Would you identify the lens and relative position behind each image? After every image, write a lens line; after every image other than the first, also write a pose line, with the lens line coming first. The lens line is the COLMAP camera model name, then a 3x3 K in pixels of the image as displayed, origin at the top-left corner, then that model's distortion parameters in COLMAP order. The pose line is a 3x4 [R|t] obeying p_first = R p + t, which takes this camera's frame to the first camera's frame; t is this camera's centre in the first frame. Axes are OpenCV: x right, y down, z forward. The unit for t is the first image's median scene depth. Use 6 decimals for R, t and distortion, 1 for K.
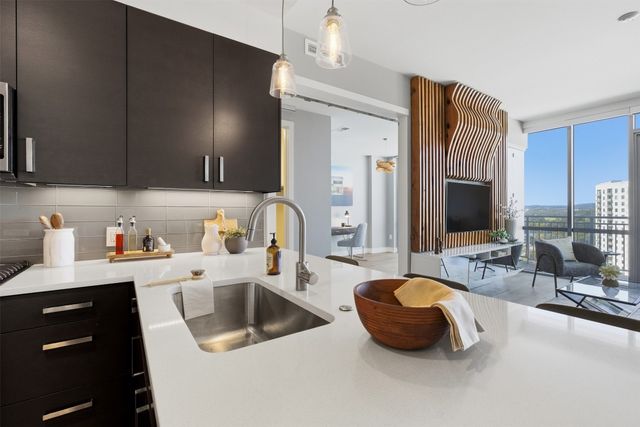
lens RADIAL K [[288.1, 0, 322.3], [0, 288.1, 211.3], [0, 0, 1]] dist [-0.001903, 0.000190]
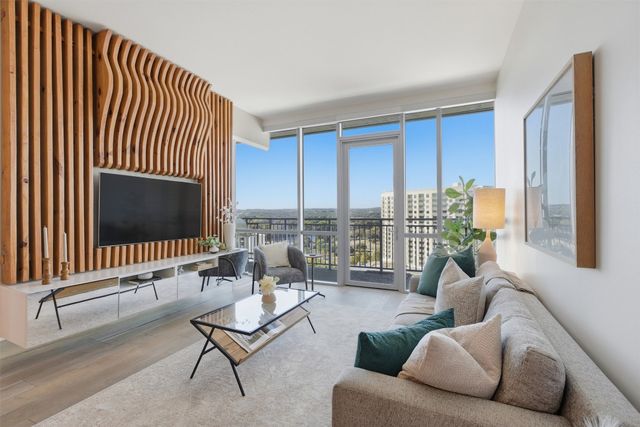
lens RADIAL K [[288.1, 0, 322.3], [0, 288.1, 211.3], [0, 0, 1]] dist [-0.001903, 0.000190]
pose [[0.850223, 0.003263, 0.526412, 0.513675], [-0.000414, 0.999985, -0.005530, -0.005734], [-0.526422, 0.004484, 0.850211, 0.134493]]
